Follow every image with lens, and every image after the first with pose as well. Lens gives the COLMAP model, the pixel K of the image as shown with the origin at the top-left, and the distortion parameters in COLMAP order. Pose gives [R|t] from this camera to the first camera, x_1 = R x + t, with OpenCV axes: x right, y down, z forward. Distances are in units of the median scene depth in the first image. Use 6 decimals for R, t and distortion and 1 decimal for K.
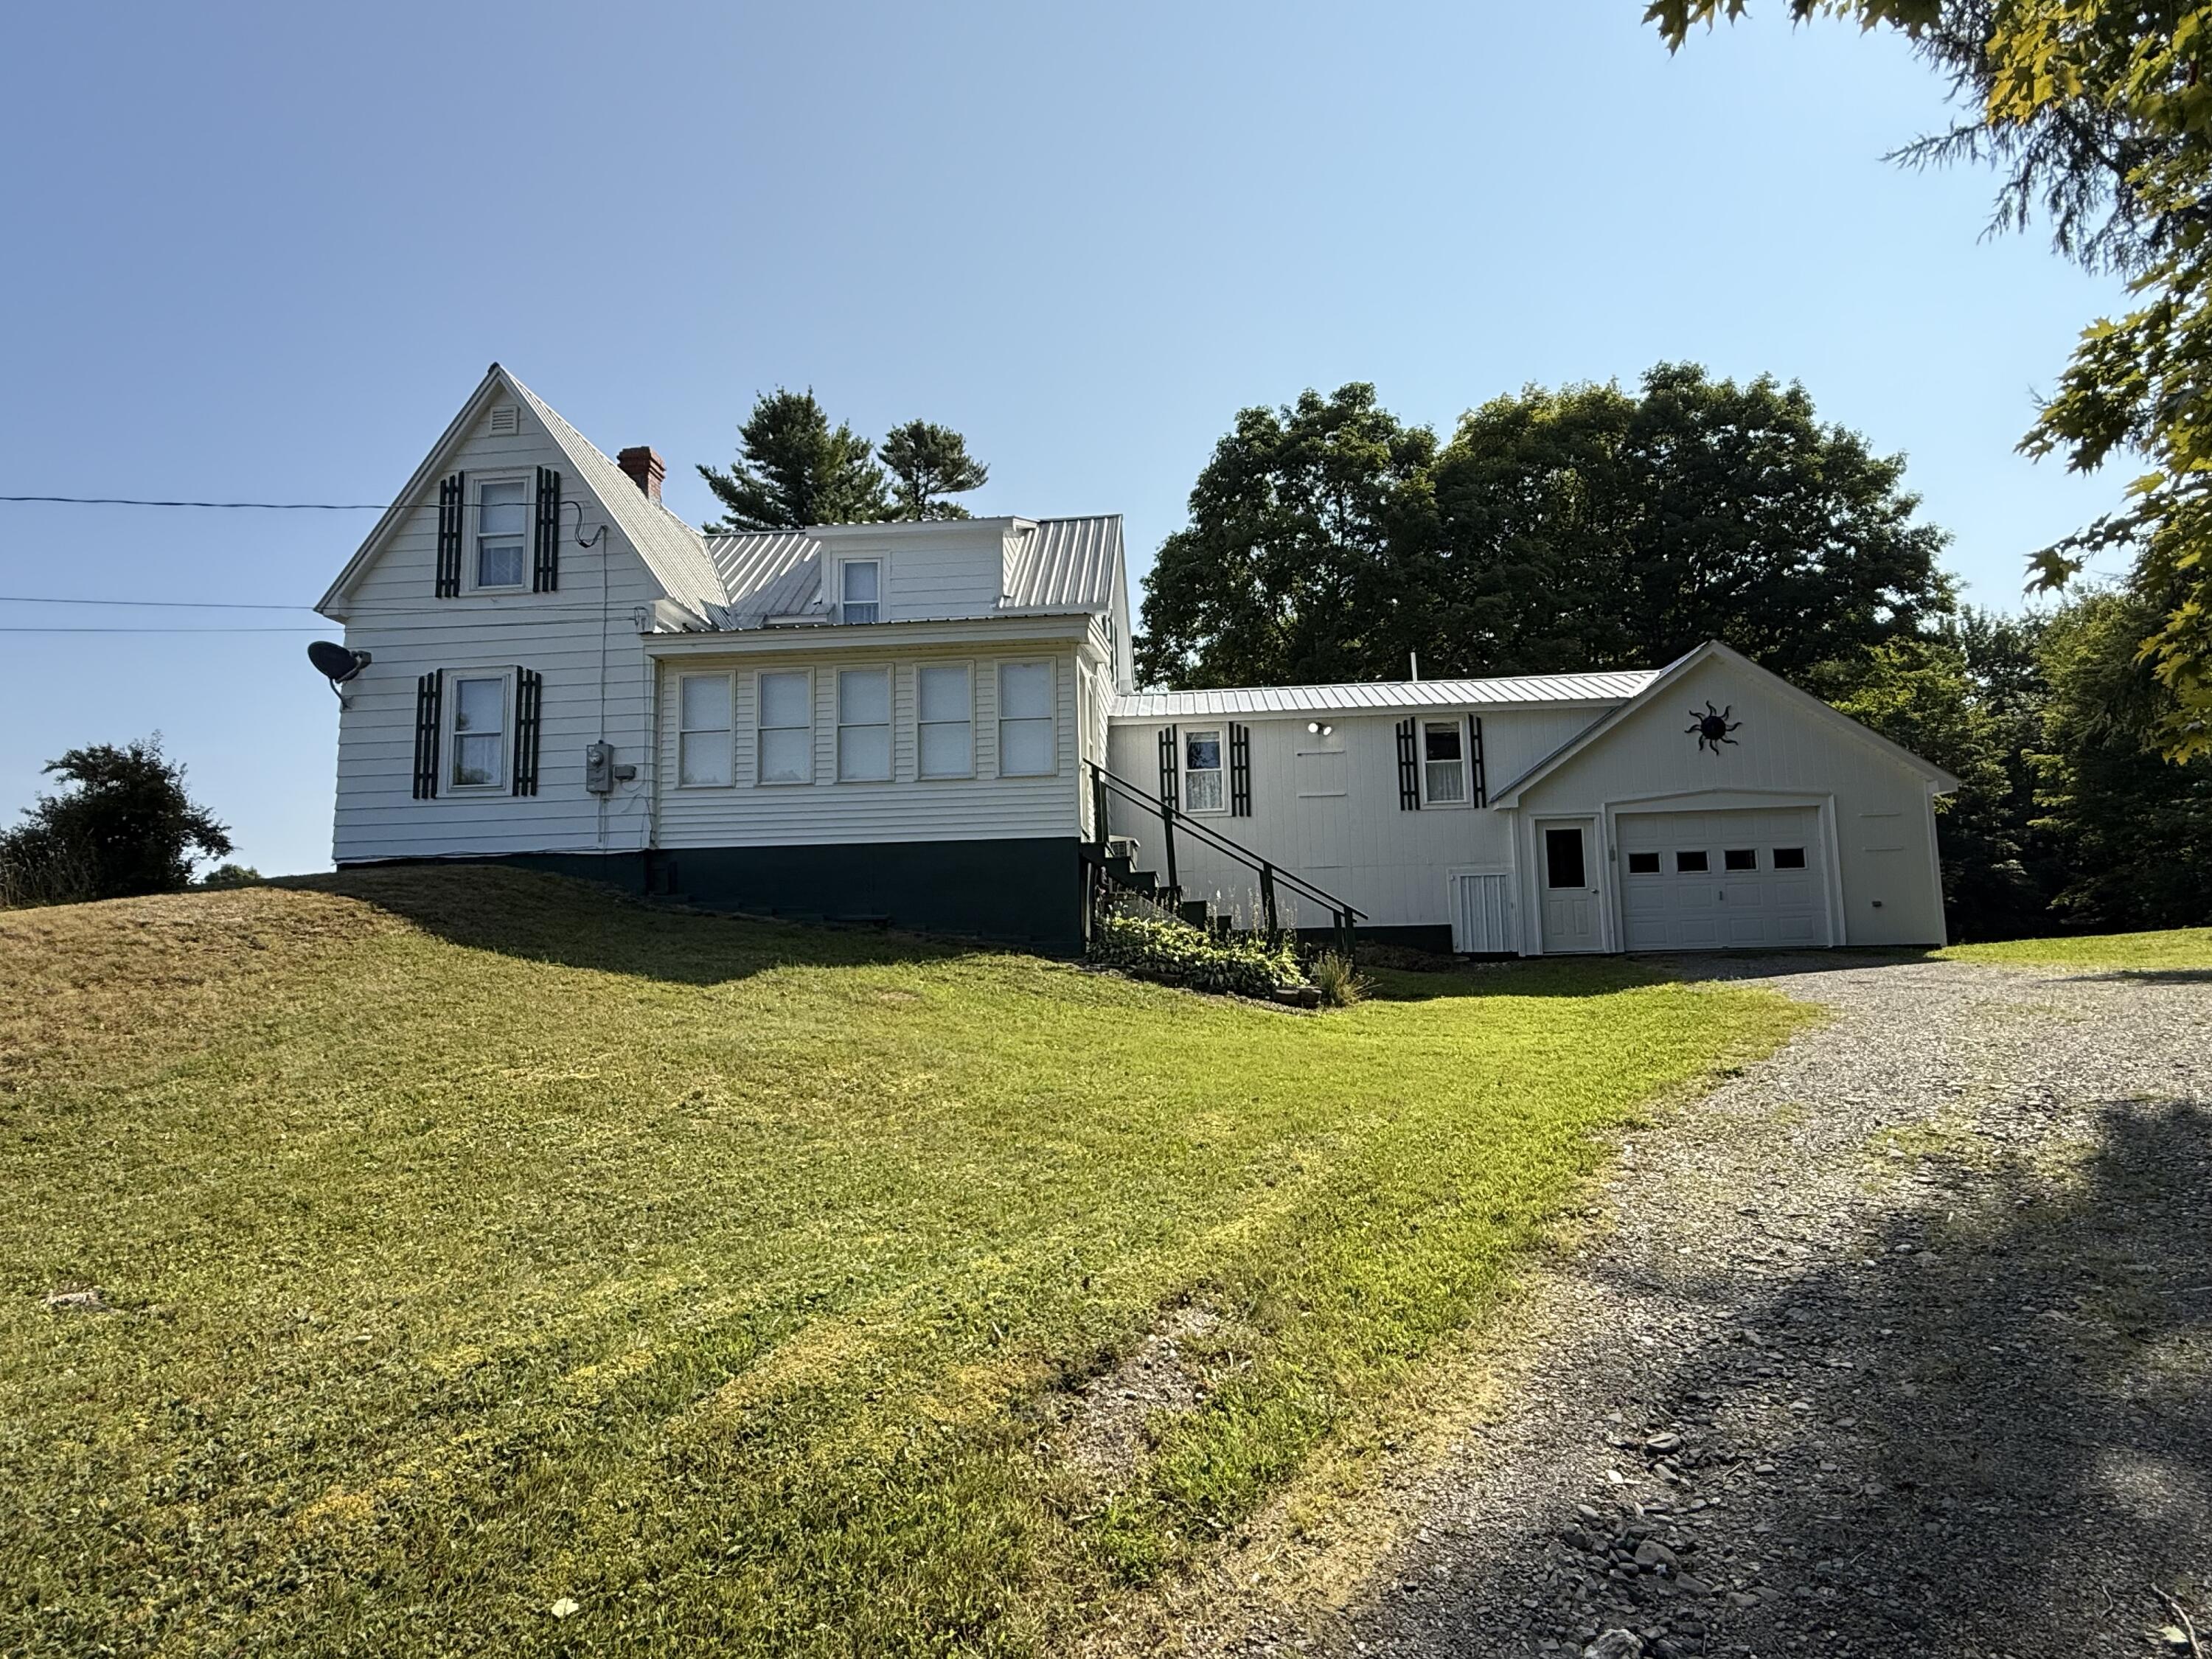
lens RADIAL K [[1200.8, 0, 1114.5], [0, 1200.8, 824.7], [0, 0, 1]] dist [-0.000544, 0.000917]
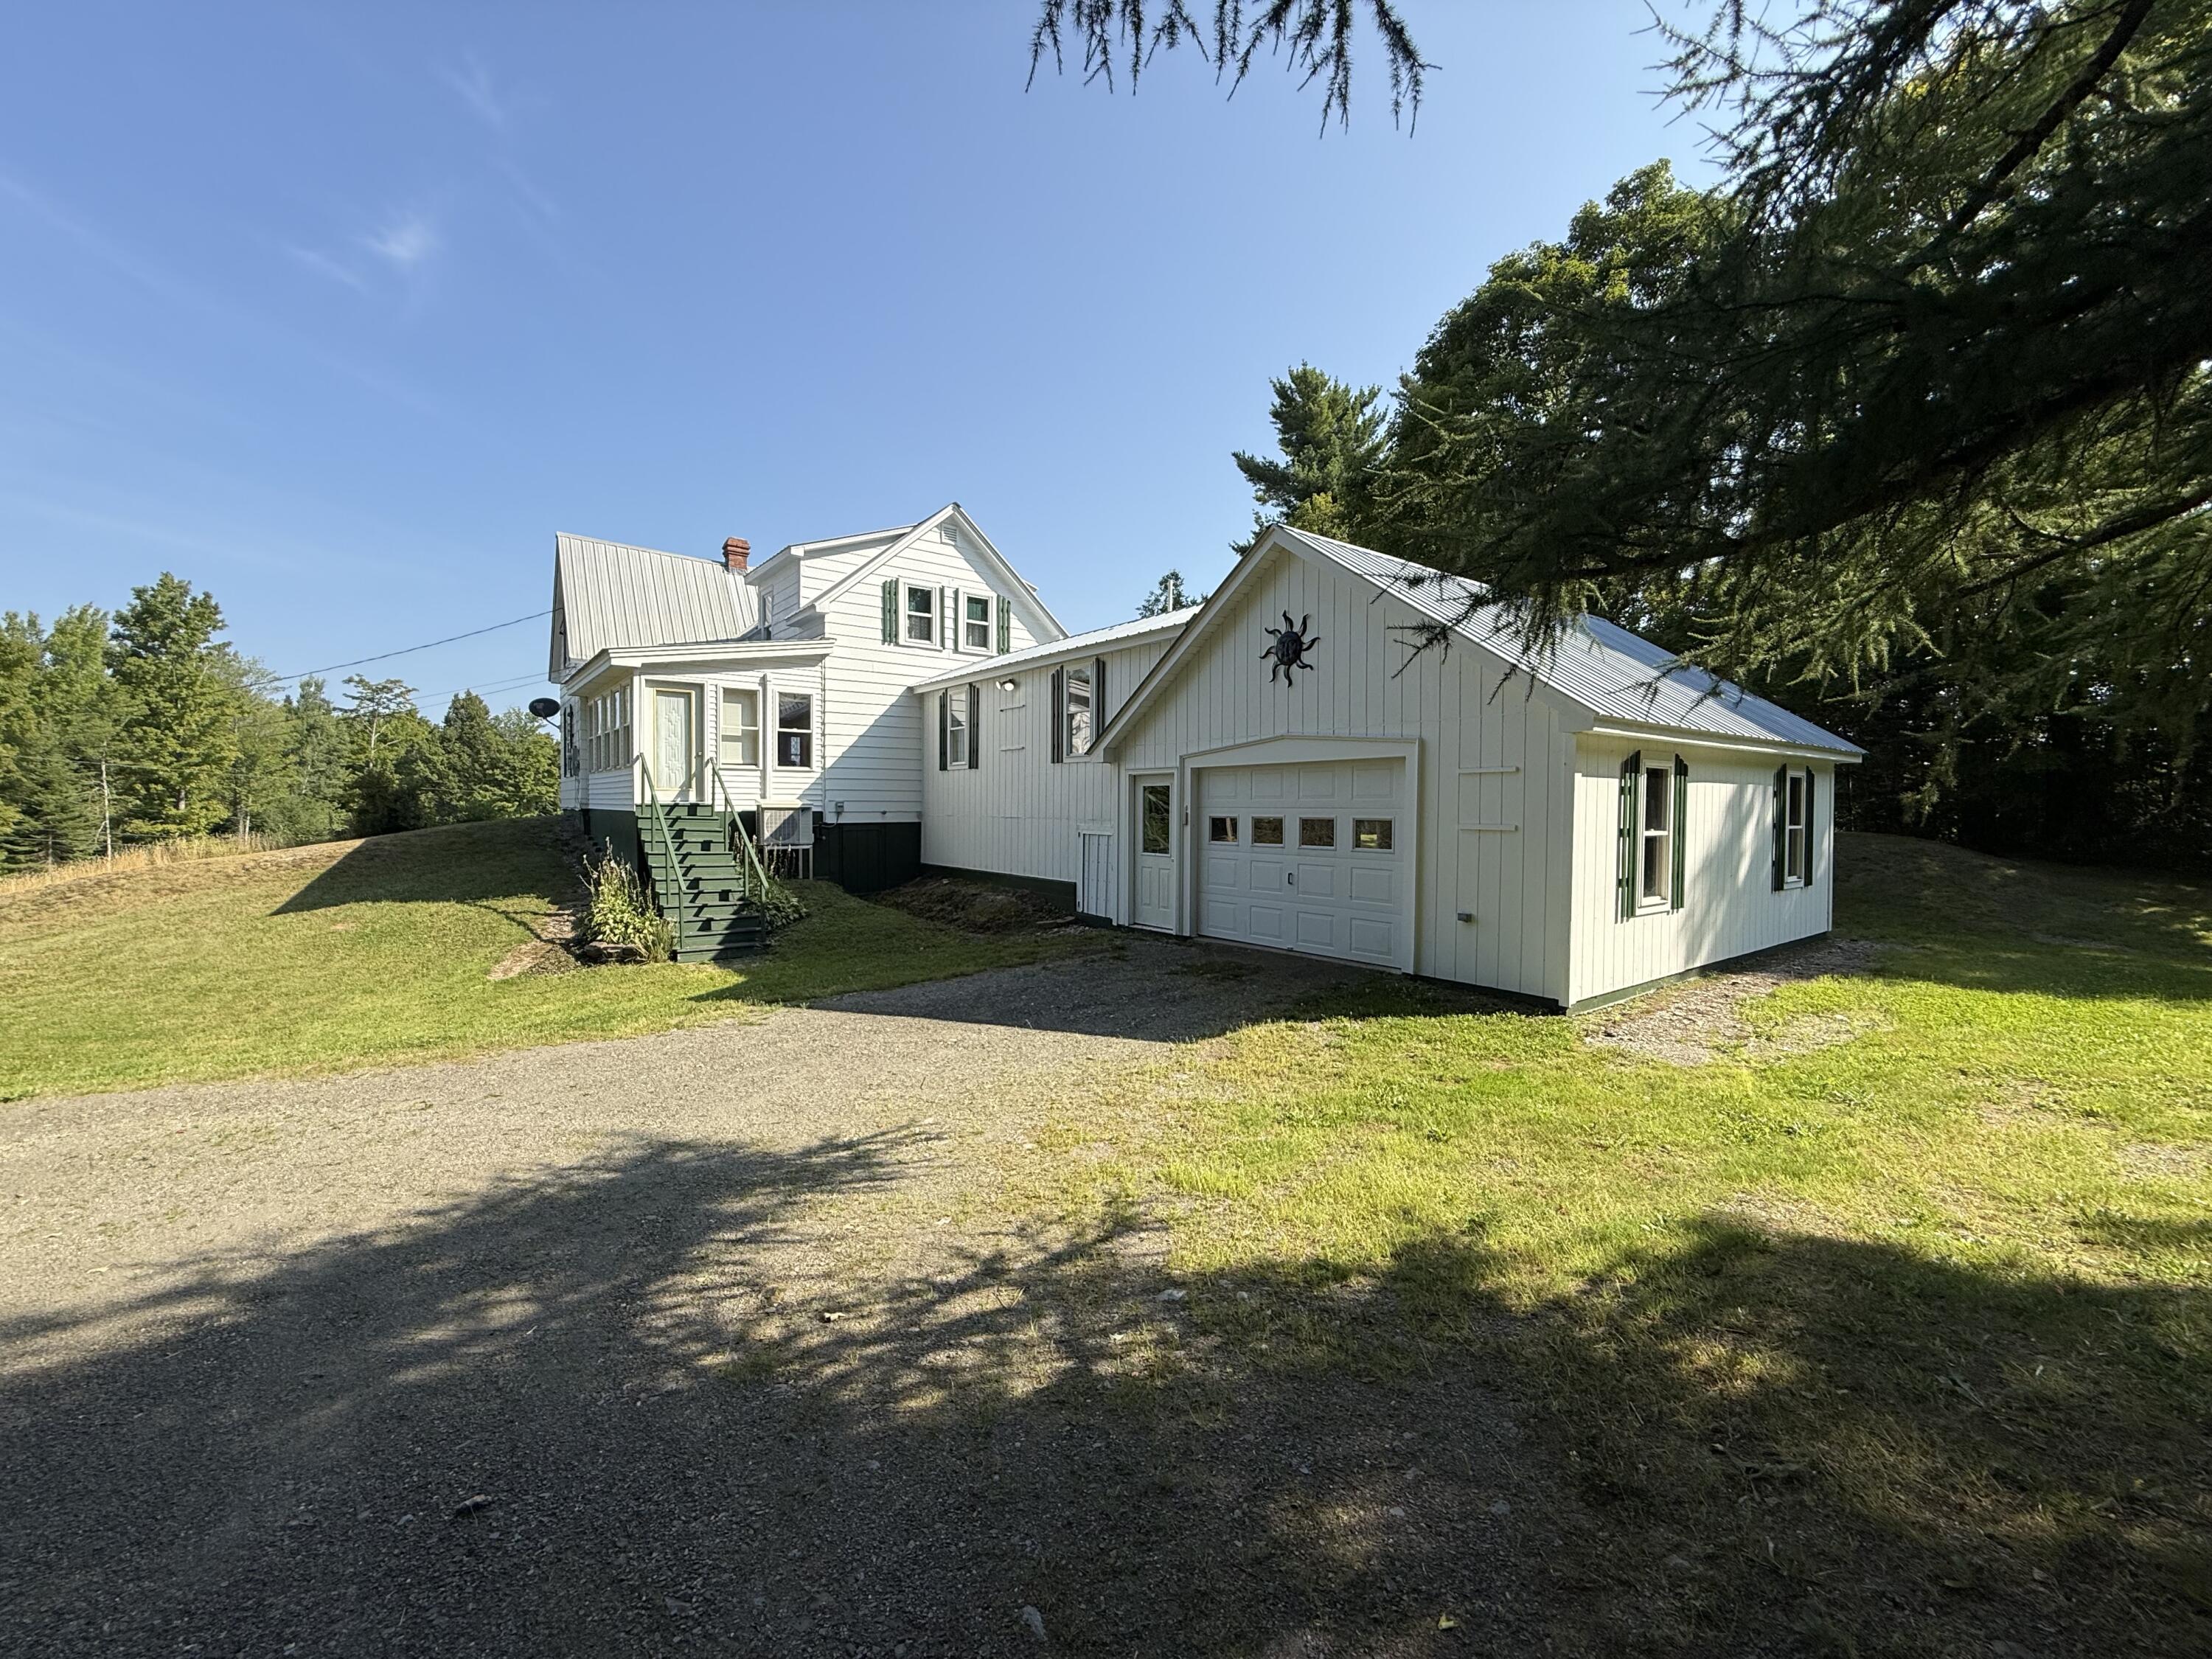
lens RADIAL K [[882.9, 0, 1108.9], [0, 882.9, 830.5], [0, 0, 1]] dist [0.000421, -0.000344]
pose [[0.665600, 0.050547, -0.744595, 0.476373], [0.063001, 0.990337, 0.123546, -0.025713], [0.743645, -0.129142, 0.655984, 0.320698]]
